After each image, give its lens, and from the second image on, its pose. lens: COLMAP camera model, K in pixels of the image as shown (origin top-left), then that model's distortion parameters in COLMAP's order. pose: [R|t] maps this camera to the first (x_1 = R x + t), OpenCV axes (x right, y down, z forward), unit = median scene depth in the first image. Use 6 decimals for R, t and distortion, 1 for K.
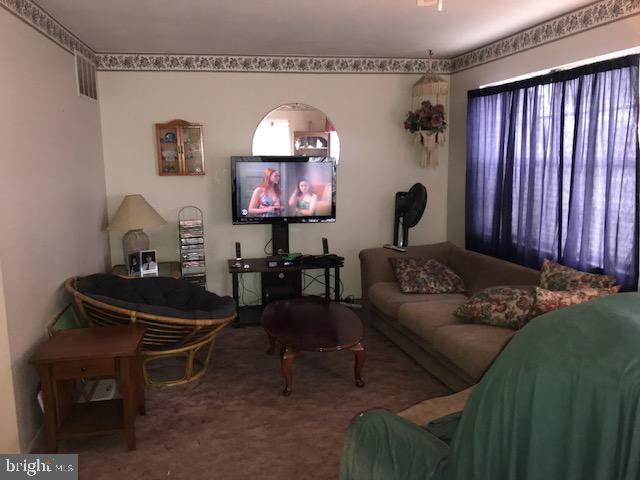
lens RADIAL K [[518.6, 0, 318.1], [0, 518.6, 232.0], [0, 0, 1]] dist [0.016019, -0.003985]
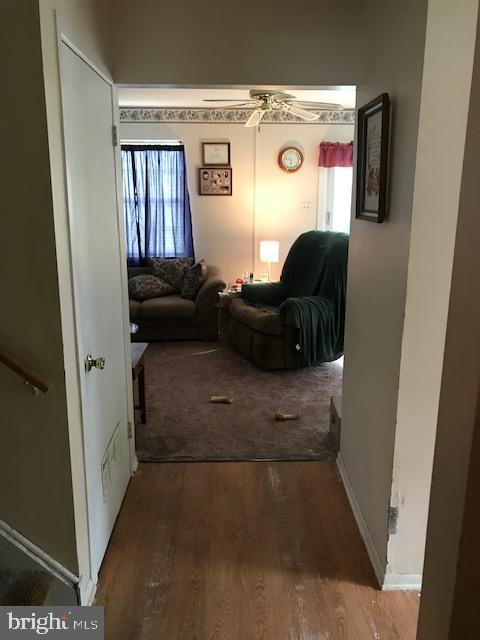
lens RADIAL K [[518.6, 0, 240.0], [0, 518.6, 320.0], [0, 0, 1]] dist [0.016019, -0.003985]
pose [[0.179617, -0.222028, 0.958354, -1.003320], [0.150023, 0.968984, 0.196373, -0.031691], [-0.972230, 0.108503, 0.207355, 0.314075]]
